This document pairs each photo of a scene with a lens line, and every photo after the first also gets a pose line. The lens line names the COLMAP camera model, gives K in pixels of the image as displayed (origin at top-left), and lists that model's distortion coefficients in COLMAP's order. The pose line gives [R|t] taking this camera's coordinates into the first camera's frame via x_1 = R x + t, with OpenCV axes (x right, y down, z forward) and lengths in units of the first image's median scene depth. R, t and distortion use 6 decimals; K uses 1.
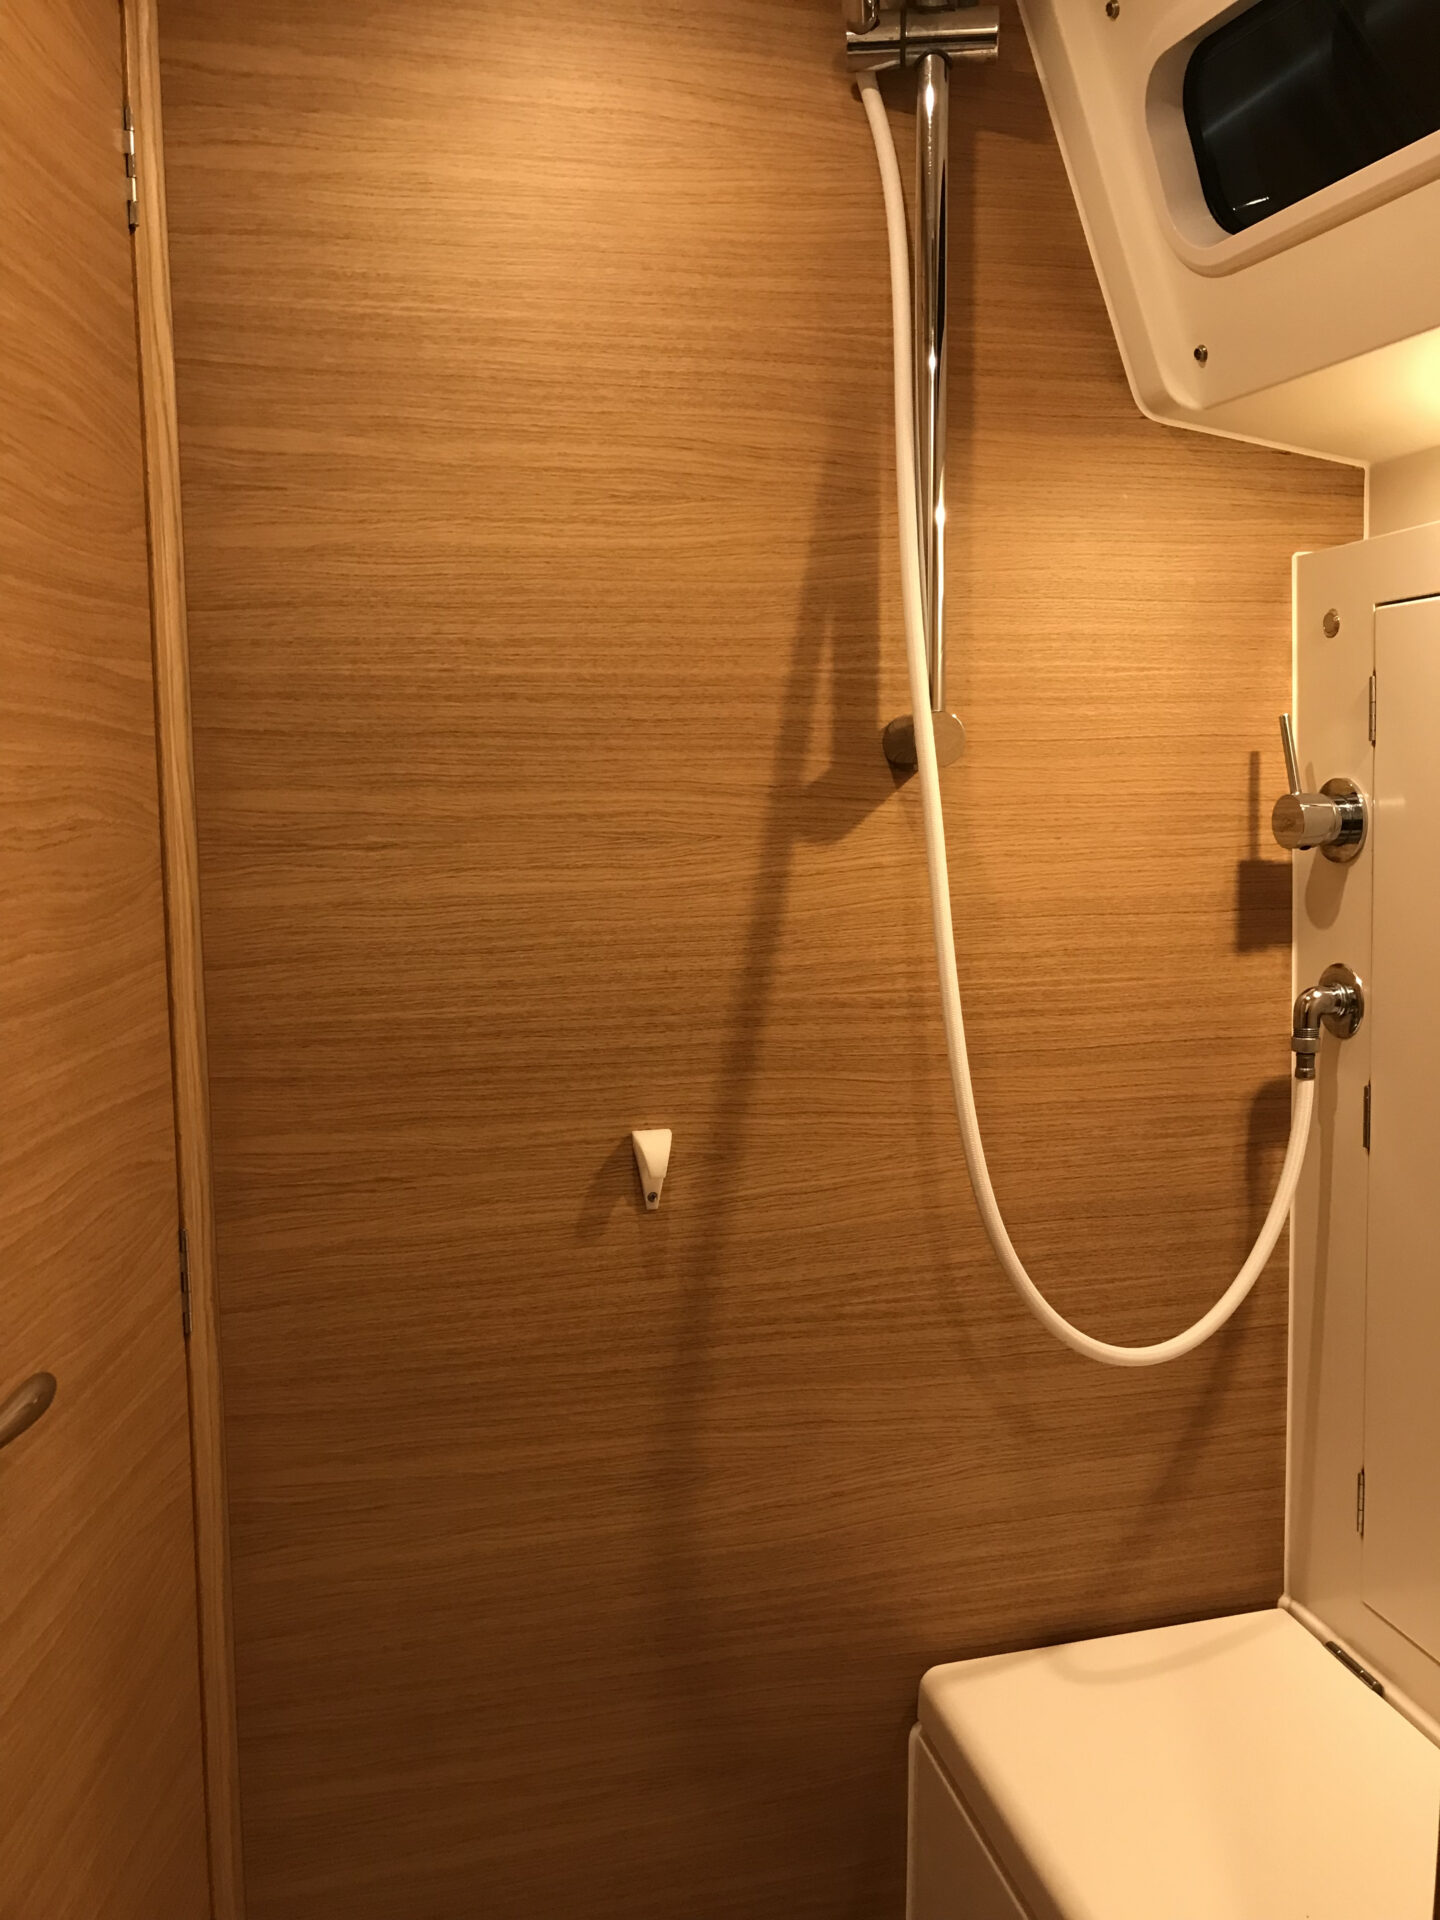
lens RADIAL K [[1570.3, 0, 720.7], [0, 1570.3, 957.2], [0, 0, 1]] dist [0.005789, 0.001258]
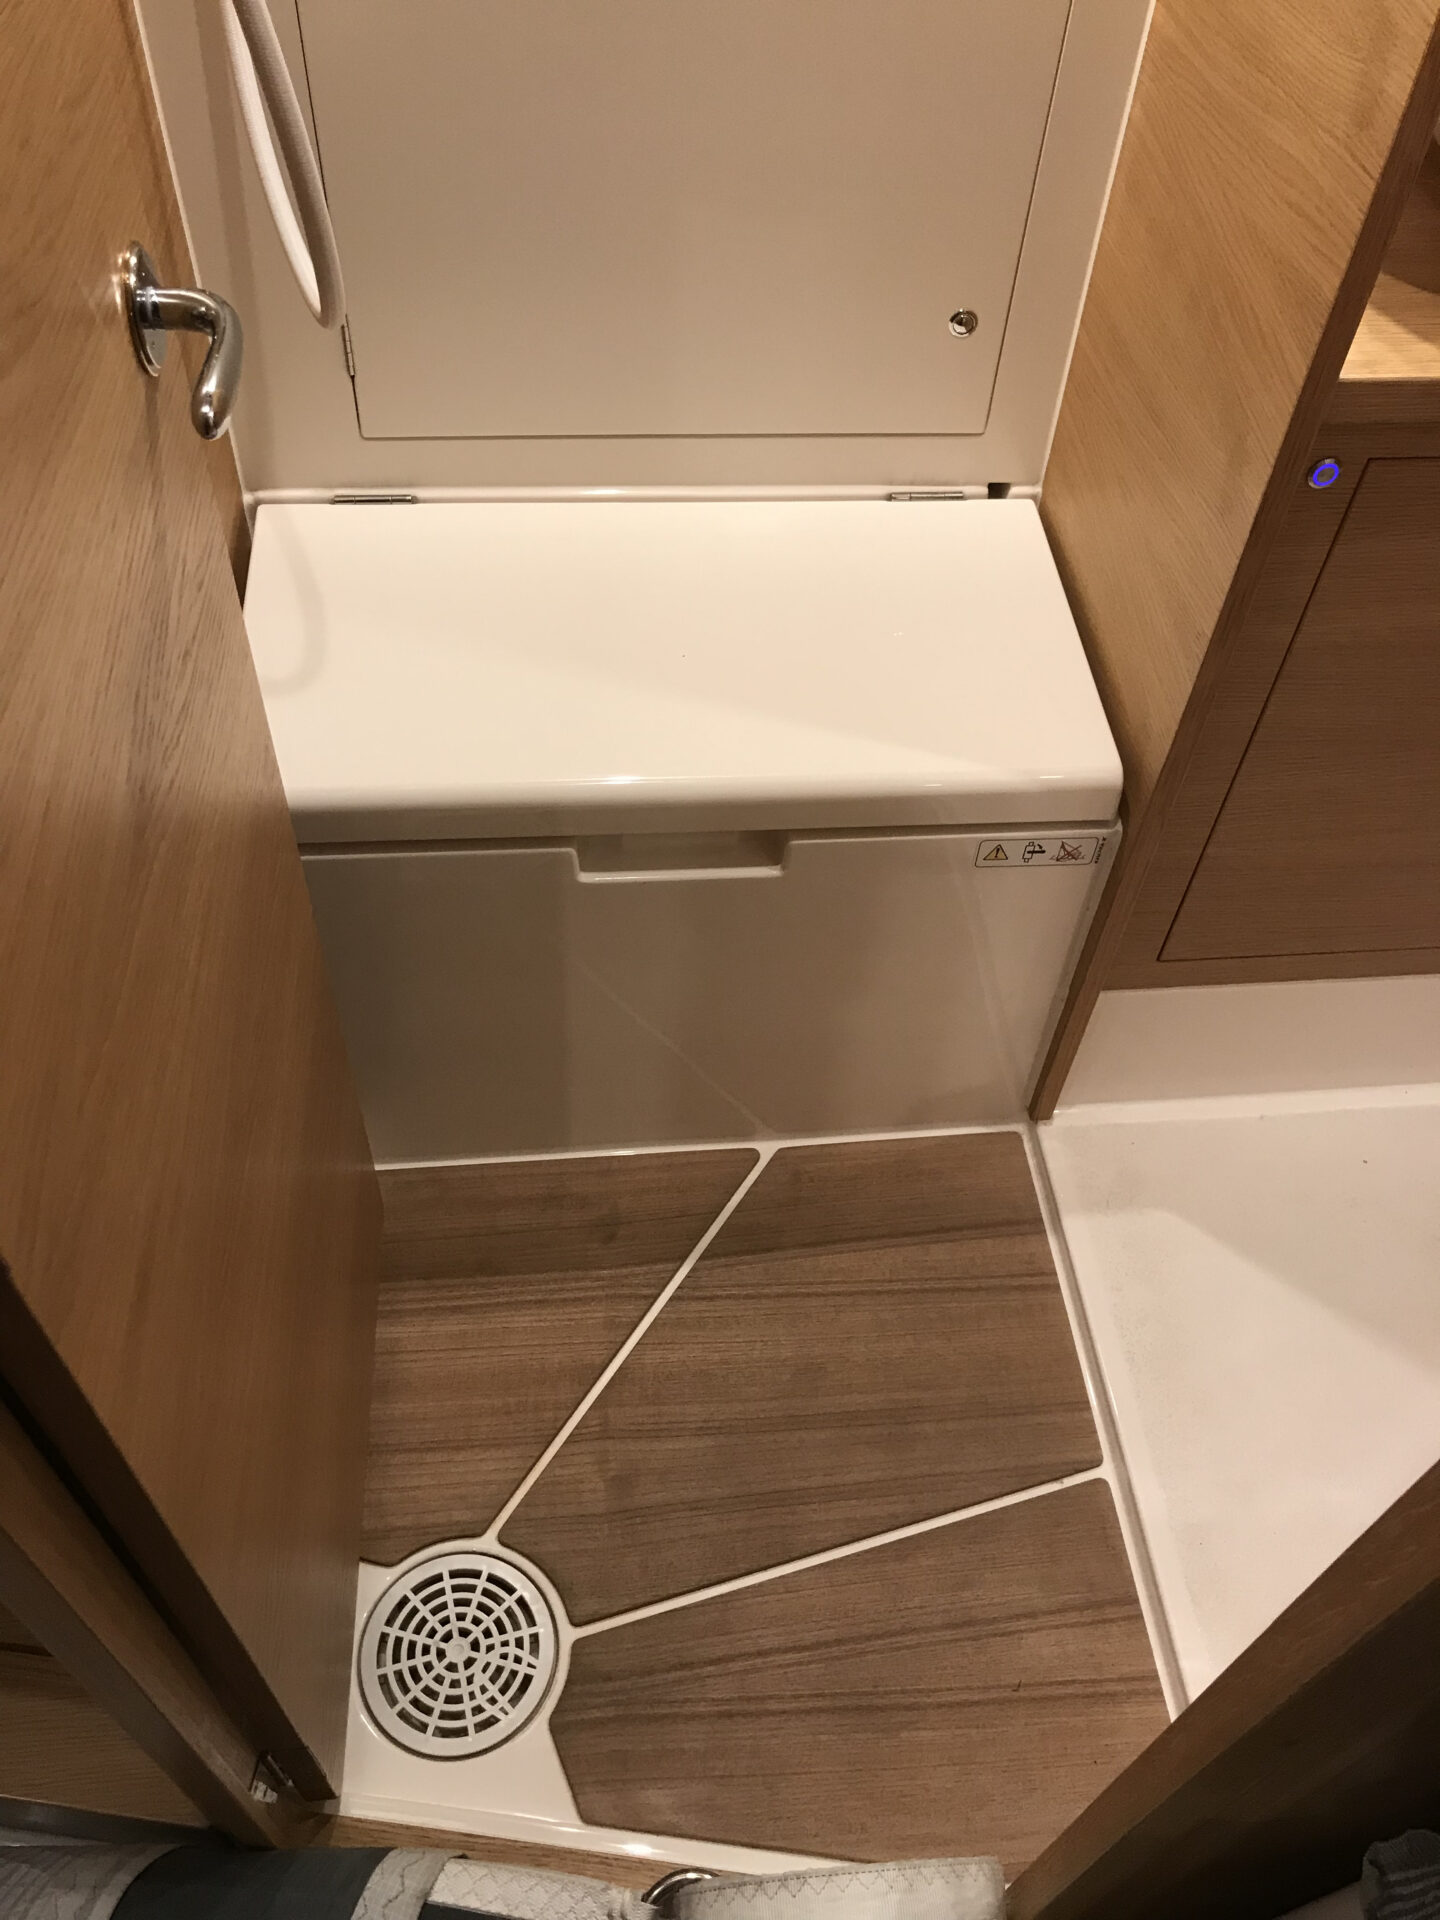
lens RADIAL K [[1570.3, 0, 727.7], [0, 1570.3, 947.7], [0, 0, 1]] dist [0.005789, 0.001258]
pose [[0.127675, -0.756814, 0.641039, -0.462418], [0.052600, 0.650586, 0.757609, -0.129467], [-0.990420, -0.063009, 0.122872, 0.643608]]
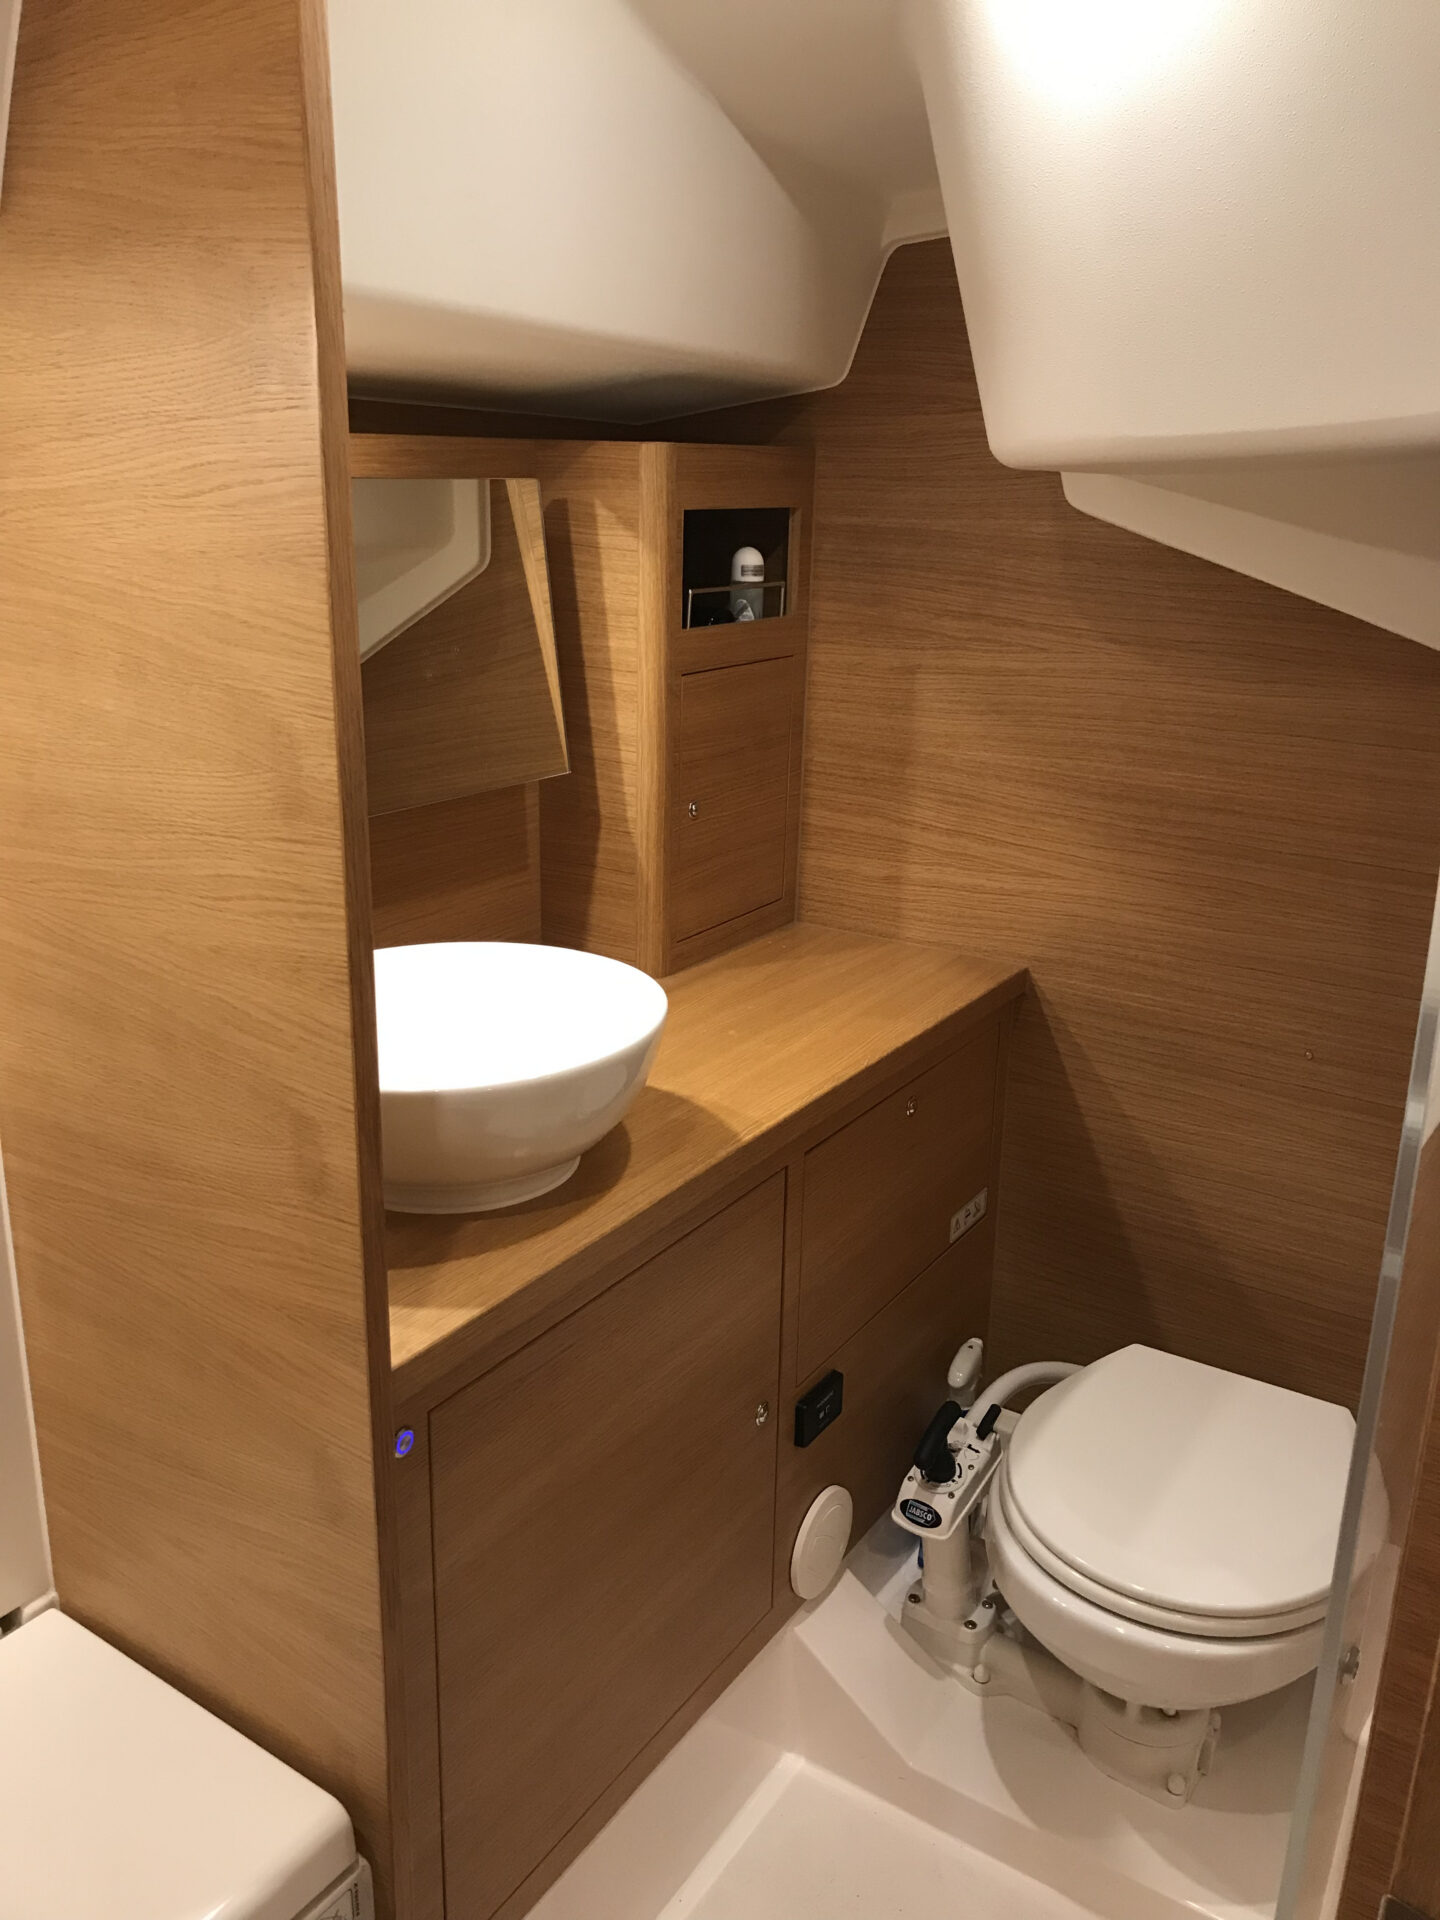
lens RADIAL K [[1570.3, 0, 725.1], [0, 1570.3, 958.6], [0, 0, 1]] dist [0.005789, 0.001258]
pose [[-0.699965, -0.222839, 0.678522, -0.389528], [0.060283, 0.928249, 0.367043, -0.212804], [-0.711629, 0.297820, -0.636308, 0.788798]]
